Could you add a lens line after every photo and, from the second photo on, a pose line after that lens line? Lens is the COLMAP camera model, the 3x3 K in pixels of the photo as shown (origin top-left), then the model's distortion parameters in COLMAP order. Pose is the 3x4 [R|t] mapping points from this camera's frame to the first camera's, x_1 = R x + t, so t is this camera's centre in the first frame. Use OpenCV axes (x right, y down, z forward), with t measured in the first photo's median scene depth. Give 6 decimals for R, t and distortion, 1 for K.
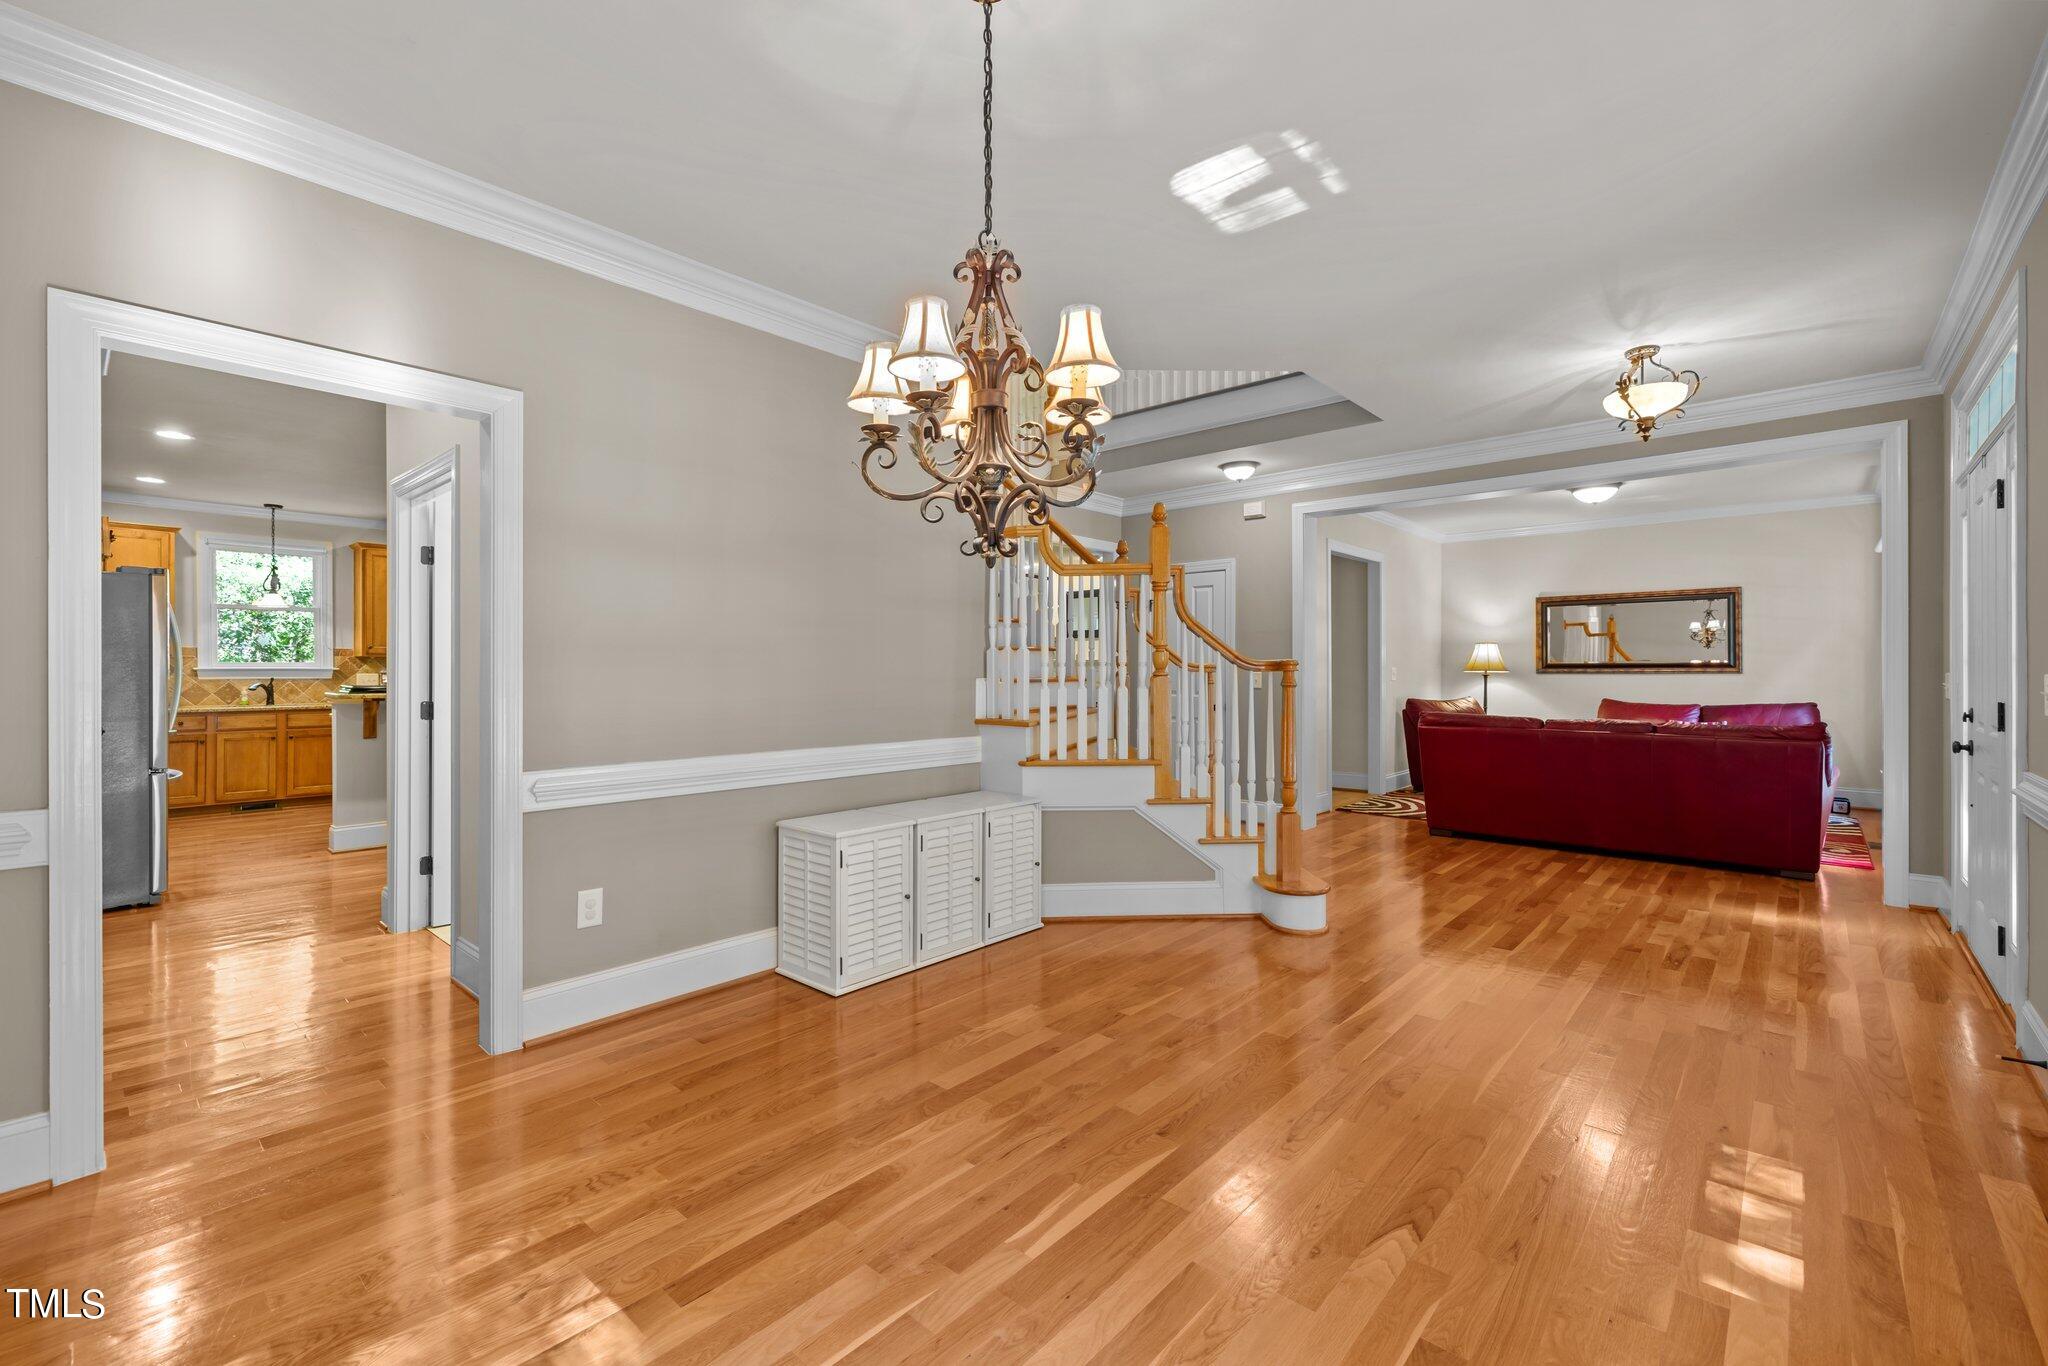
lens RADIAL K [[868.4, 0, 1015.5], [0, 868.4, 669.3], [0, 0, 1]] dist [0.000491, -0.000004]
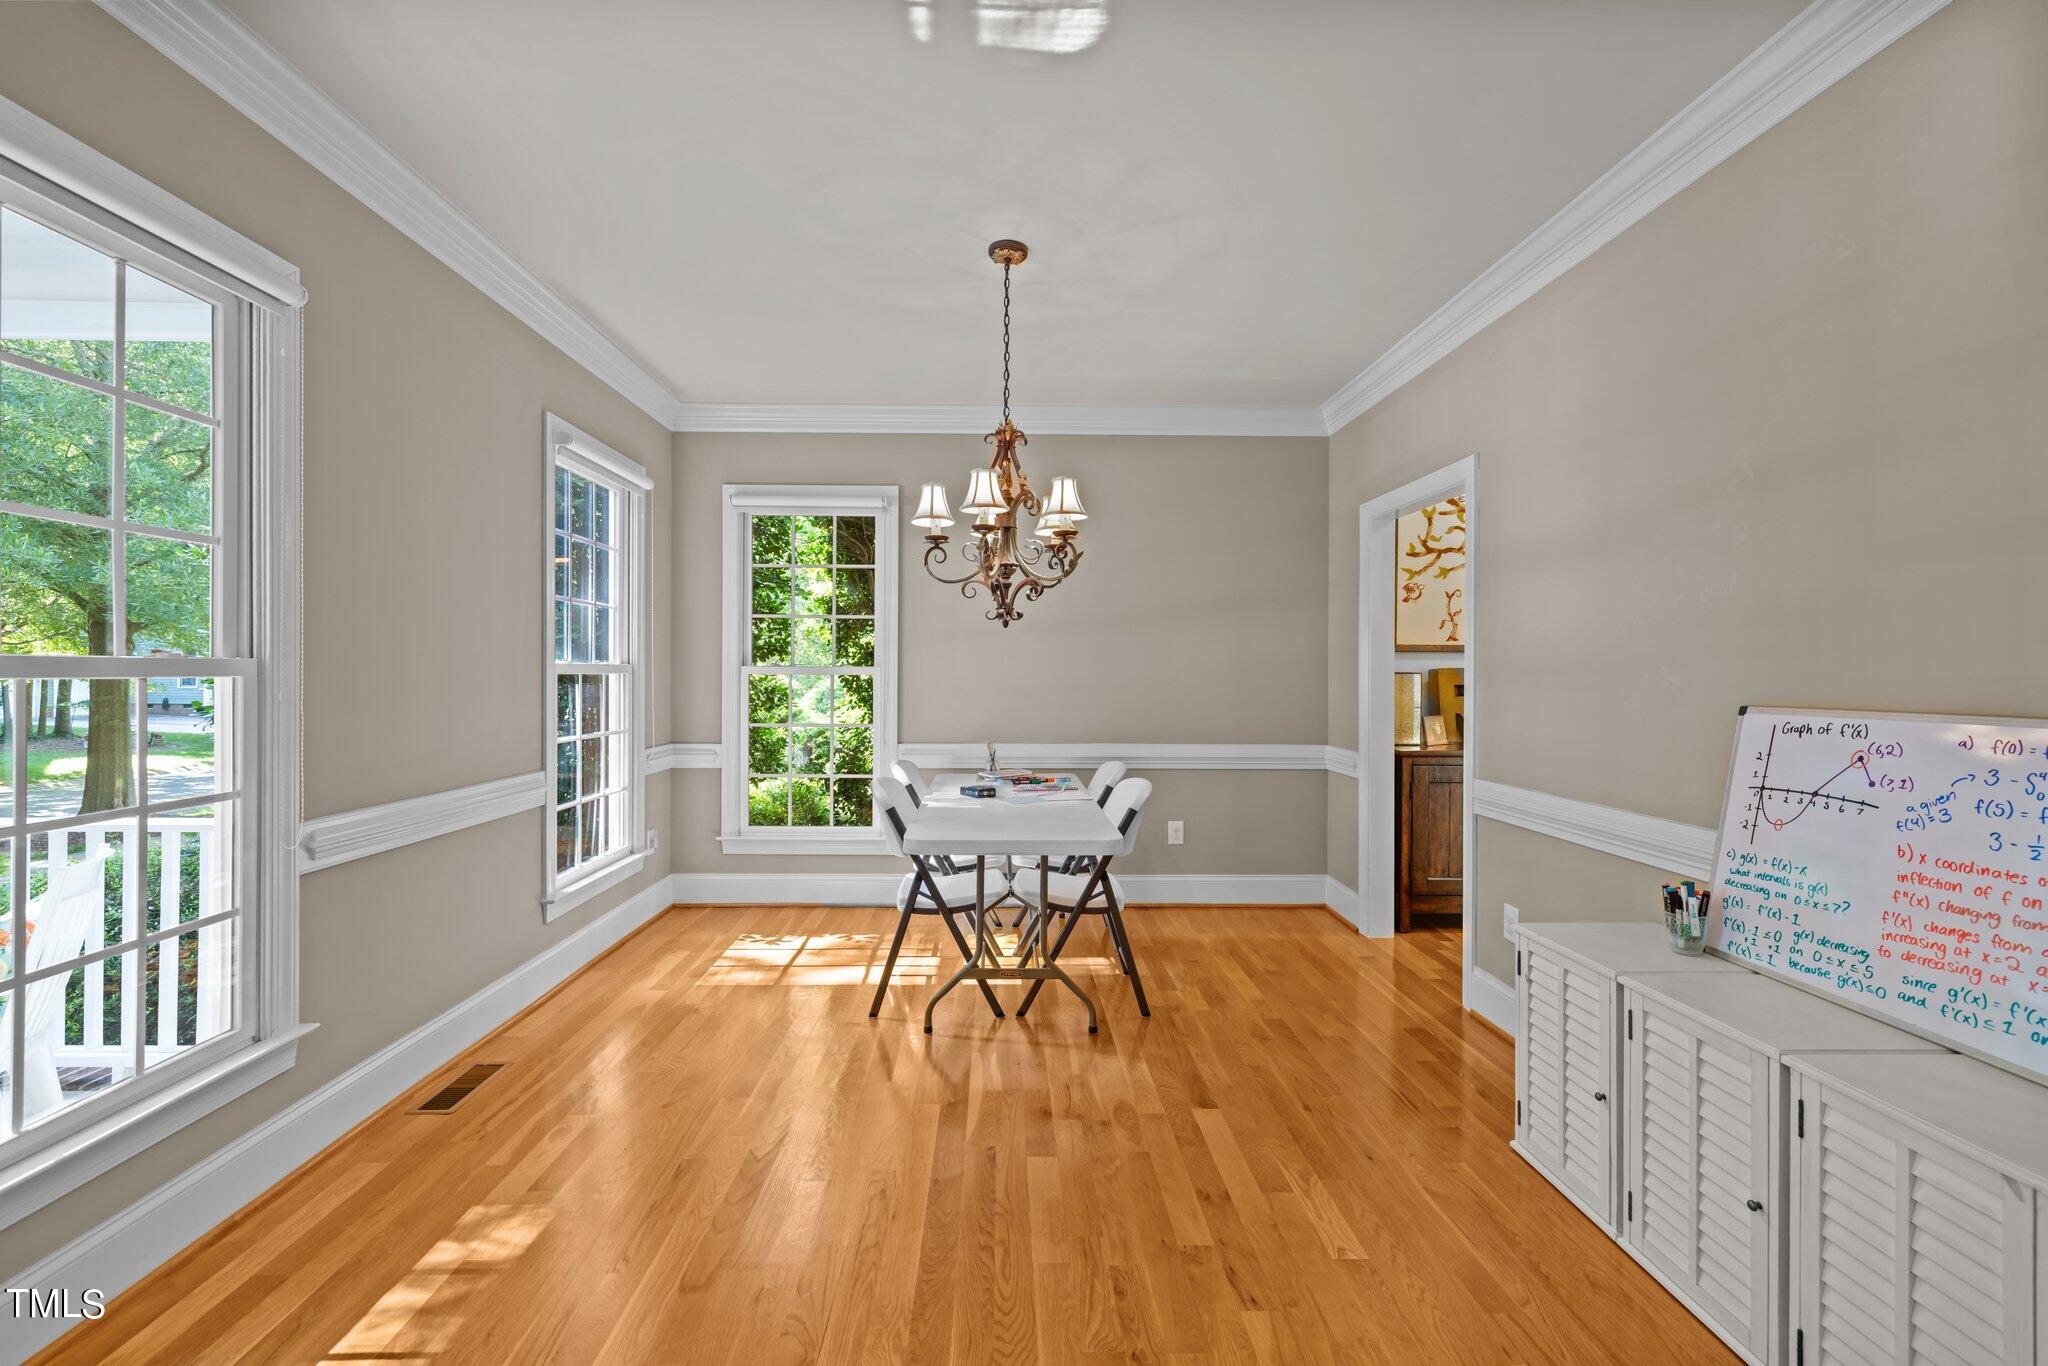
lens RADIAL K [[868.4, 0, 1015.5], [0, 868.4, 669.3], [0, 0, 1]] dist [0.000491, -0.000004]
pose [[-0.728594, -0.005779, -0.684921, 0.456376], [-0.001676, 0.999976, -0.006654, -0.013506], [0.684943, -0.003700, -0.728587, 0.947974]]
